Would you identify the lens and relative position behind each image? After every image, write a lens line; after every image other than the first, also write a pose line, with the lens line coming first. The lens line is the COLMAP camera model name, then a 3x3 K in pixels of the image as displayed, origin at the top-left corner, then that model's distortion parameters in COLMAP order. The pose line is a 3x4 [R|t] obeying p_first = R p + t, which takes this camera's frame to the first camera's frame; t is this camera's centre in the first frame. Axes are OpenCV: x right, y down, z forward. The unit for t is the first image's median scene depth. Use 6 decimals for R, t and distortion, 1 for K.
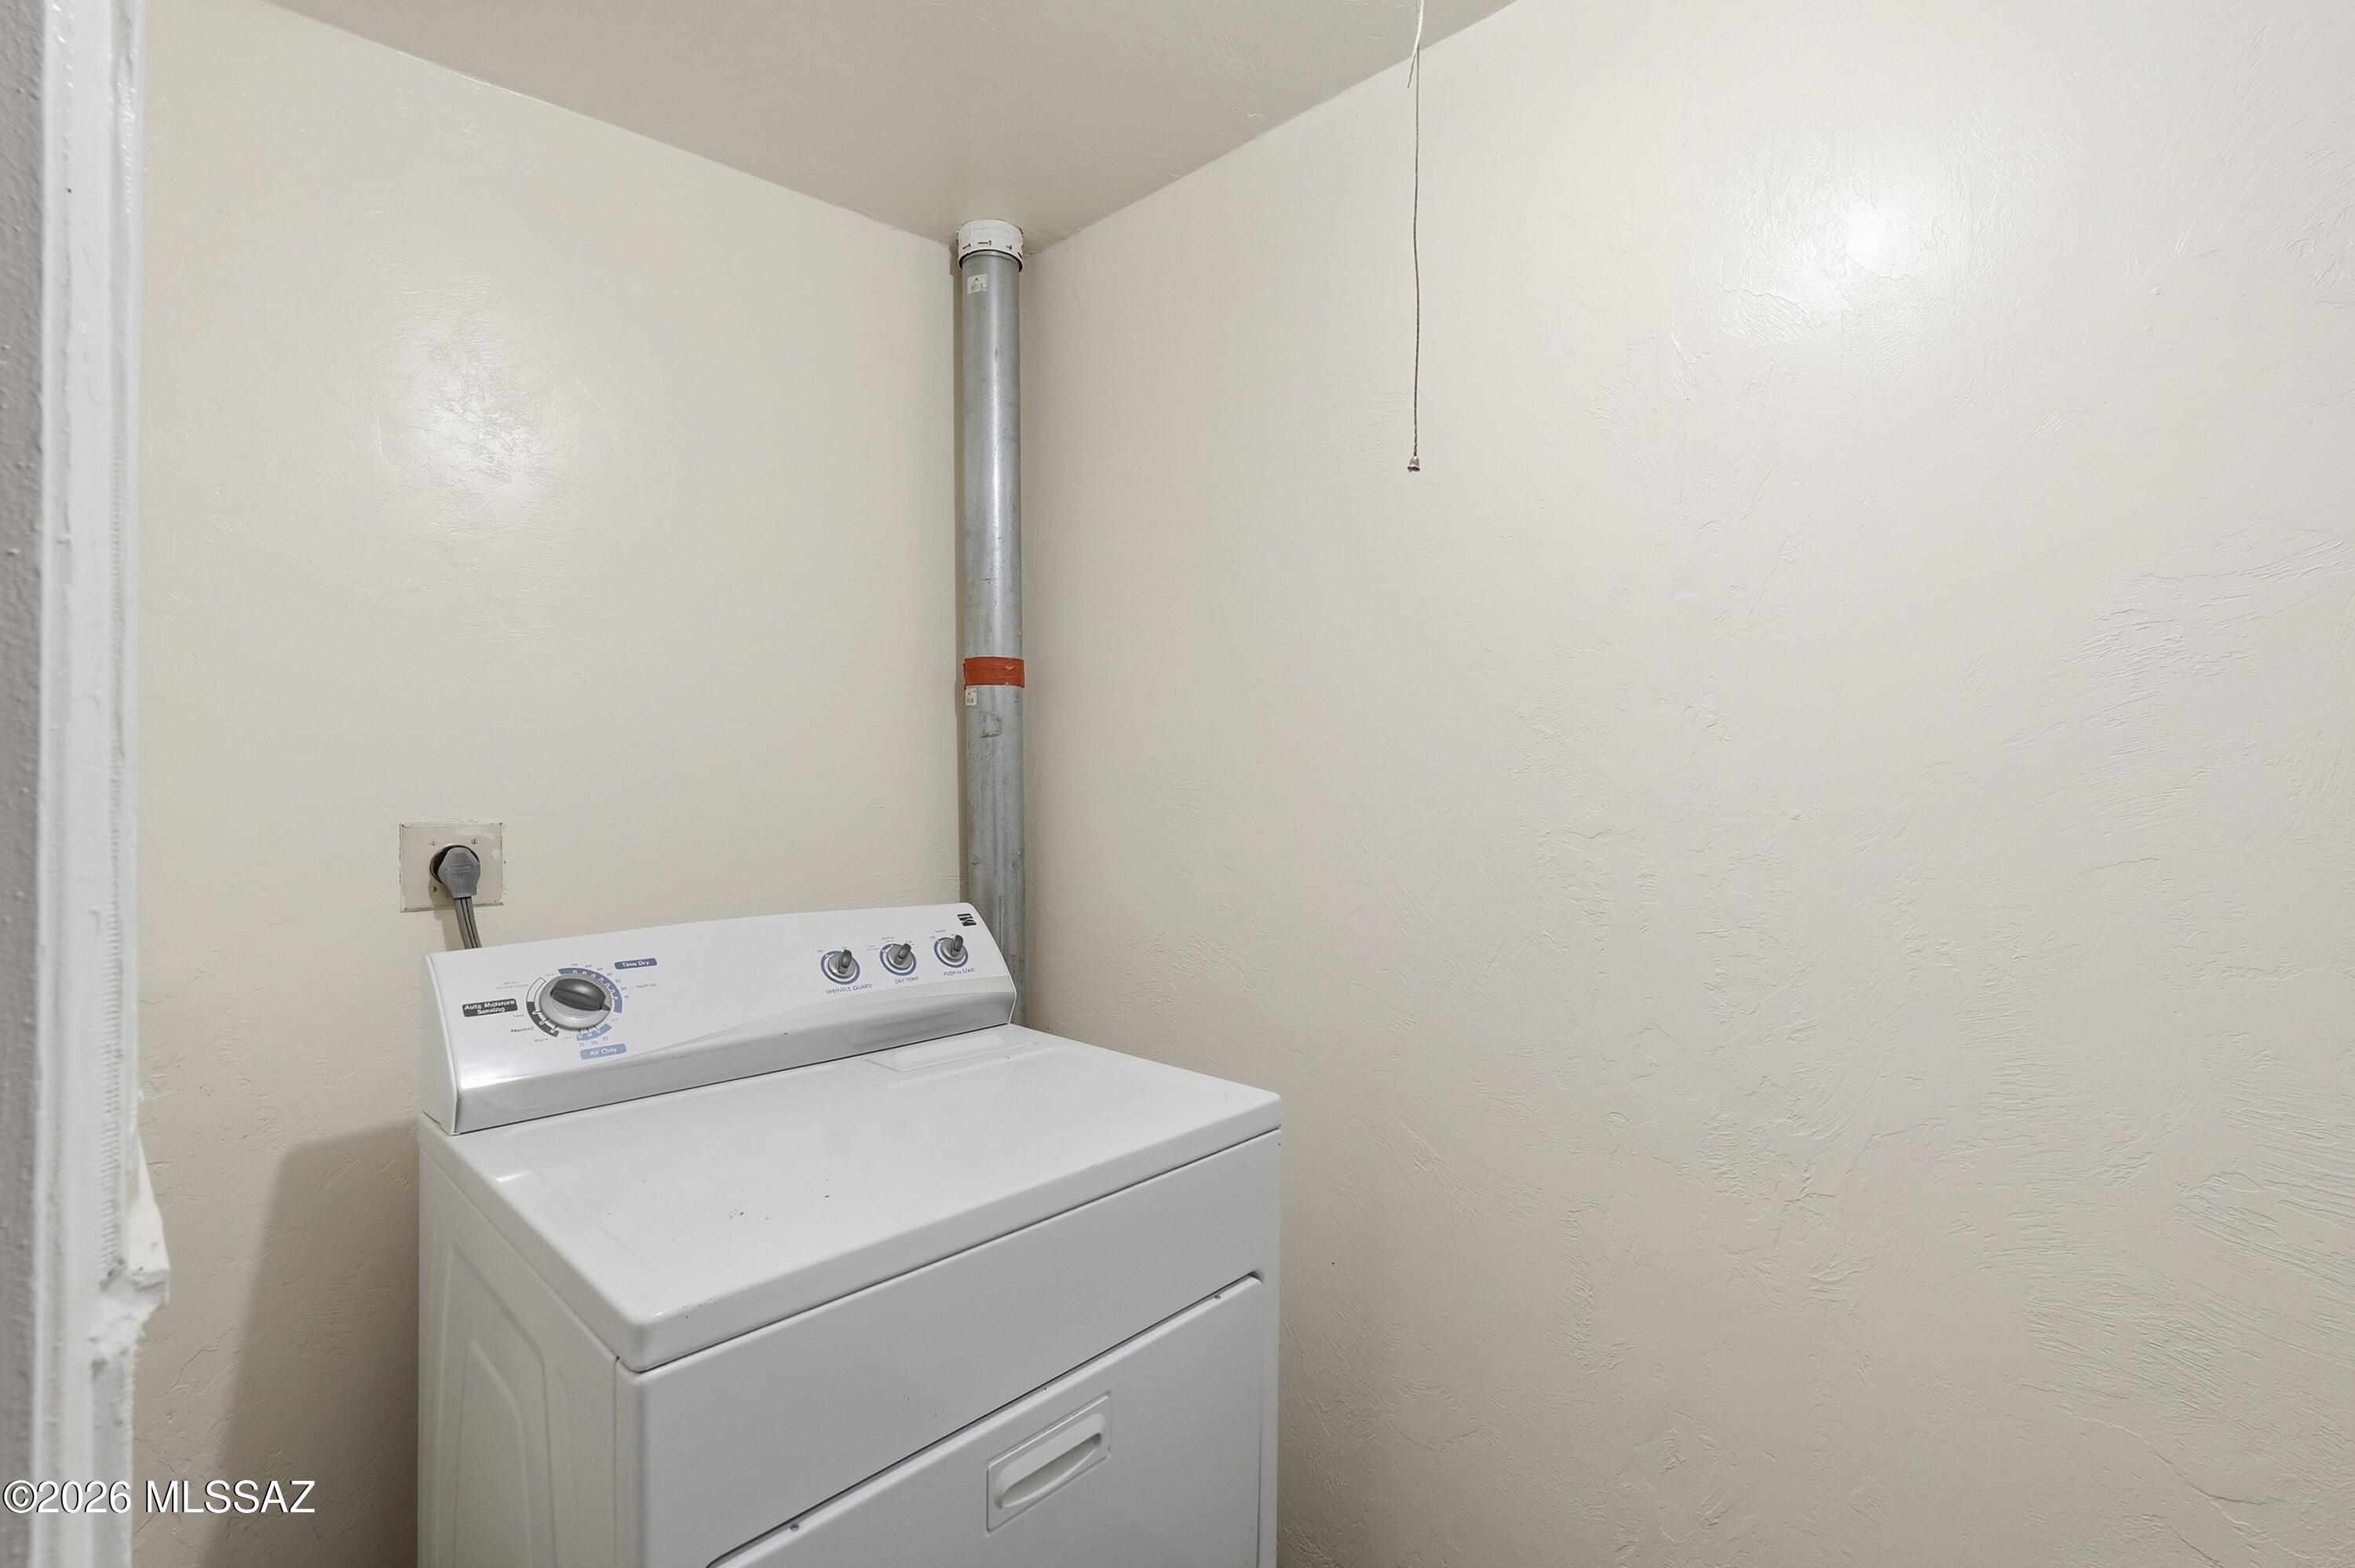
lens RADIAL K [[1035.8, 0, 1167.0], [0, 1035.8, 795.5], [0, 0, 1]] dist [-0.019881, 0.009401]
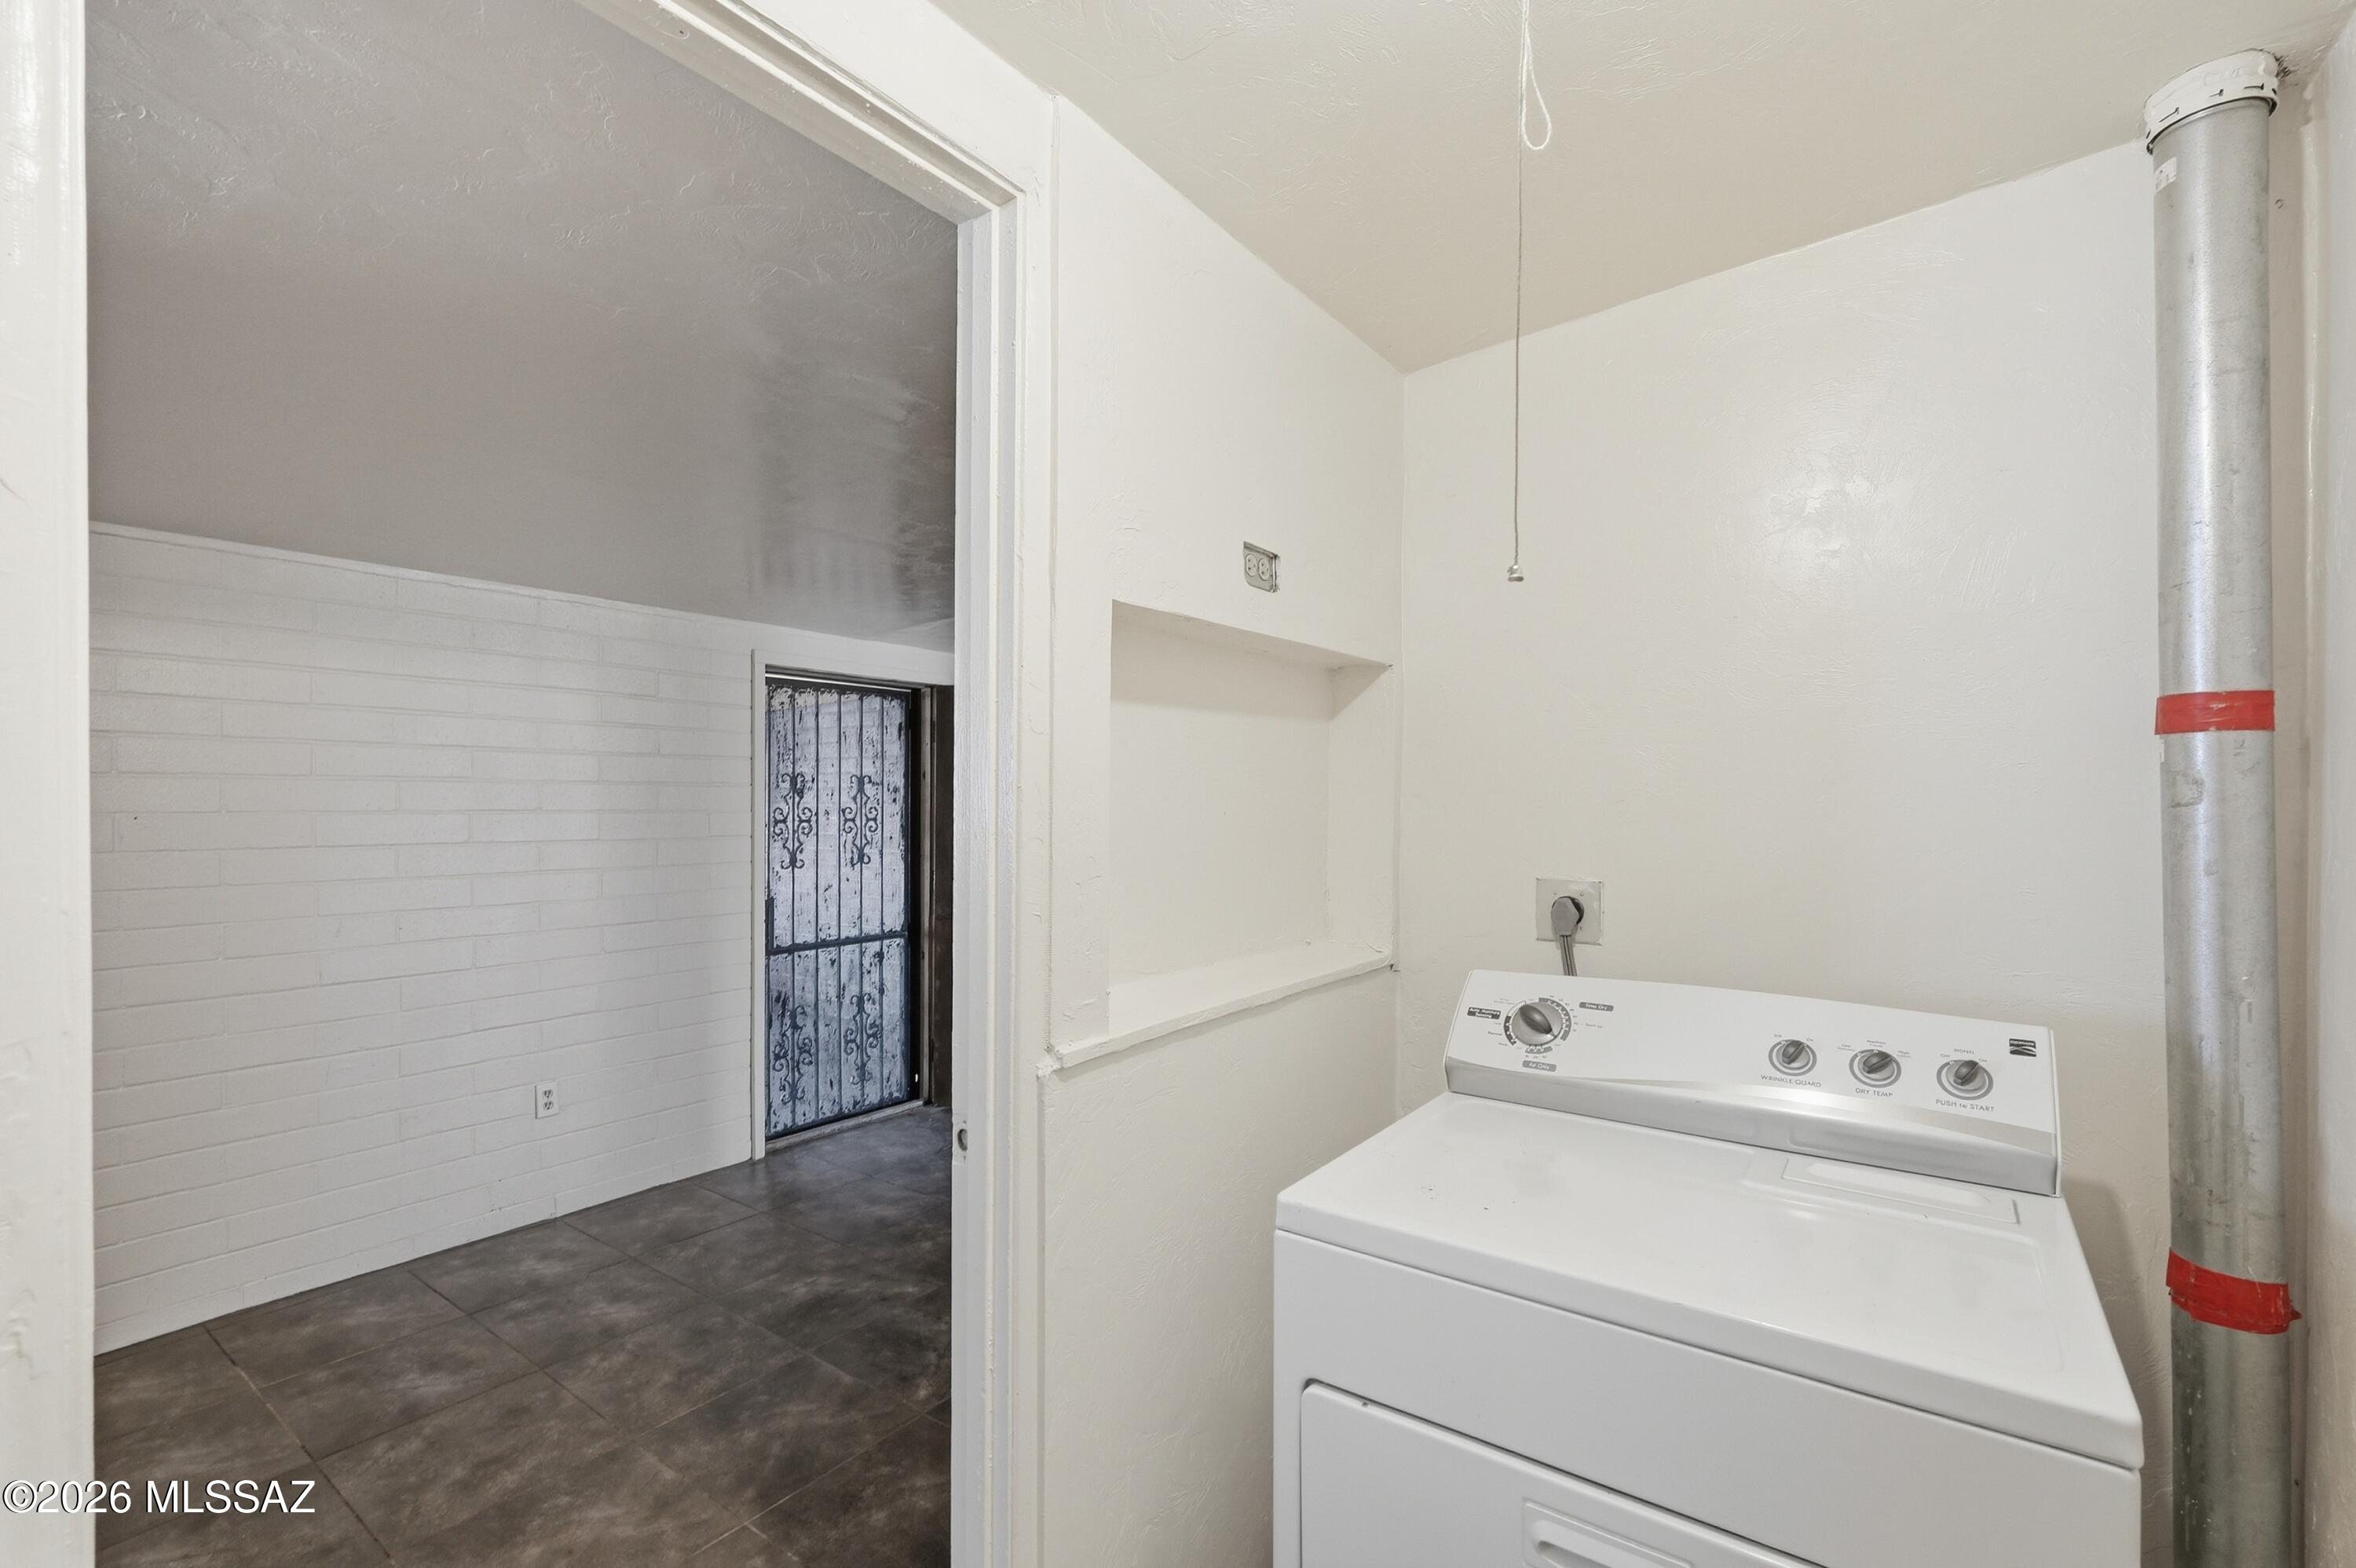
lens RADIAL K [[1036.3, 0, 1167.4], [0, 1036.3, 795.5], [0, 0, 1]] dist [-0.019881, 0.009401]
pose [[0.139230, -0.011113, -0.990198, 0.571031], [-0.023228, 0.999625, -0.014485, -0.051814], [0.989988, 0.025017, 0.138920, 0.294574]]
